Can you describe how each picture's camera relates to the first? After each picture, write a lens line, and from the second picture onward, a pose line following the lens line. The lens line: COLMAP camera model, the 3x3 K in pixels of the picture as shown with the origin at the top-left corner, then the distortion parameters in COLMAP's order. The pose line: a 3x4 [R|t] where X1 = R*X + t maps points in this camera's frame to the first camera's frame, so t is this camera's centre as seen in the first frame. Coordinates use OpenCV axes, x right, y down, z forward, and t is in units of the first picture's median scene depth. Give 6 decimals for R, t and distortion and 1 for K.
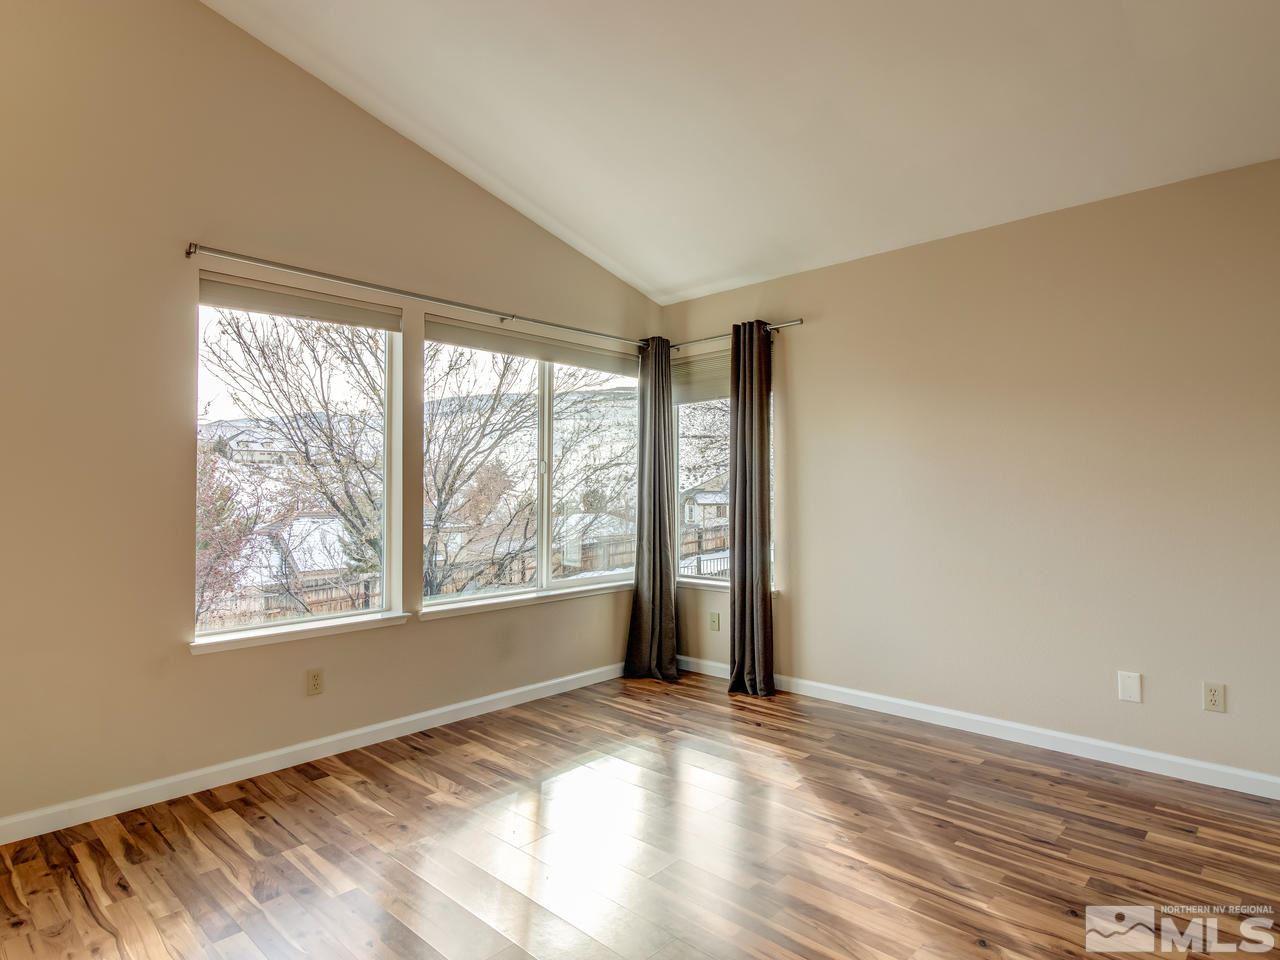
lens RADIAL K [[716.9, 0, 645.2], [0, 716.9, 484.0], [0, 0, 1]] dist [0.012319, -0.009788]
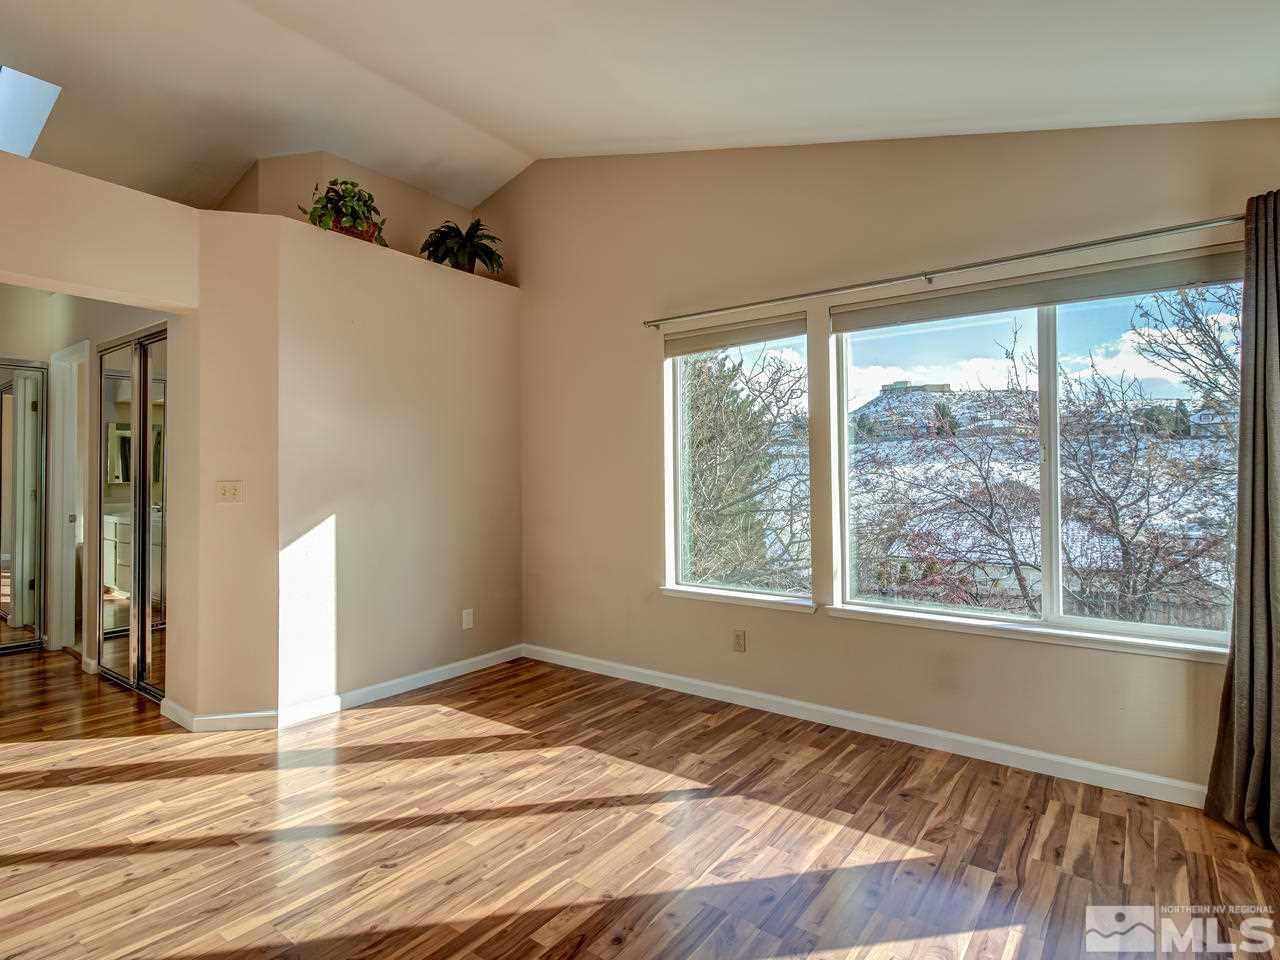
lens RADIAL K [[674.6, 0, 647.0], [0, 674.6, 474.6], [0, 0, 1]] dist [0.010327, -0.006748]
pose [[0.105971, -0.016708, -0.994229, 0.605363], [0.000372, 0.999859, -0.016763, 0.011020], [0.994369, 0.001407, 0.105963, 0.653760]]
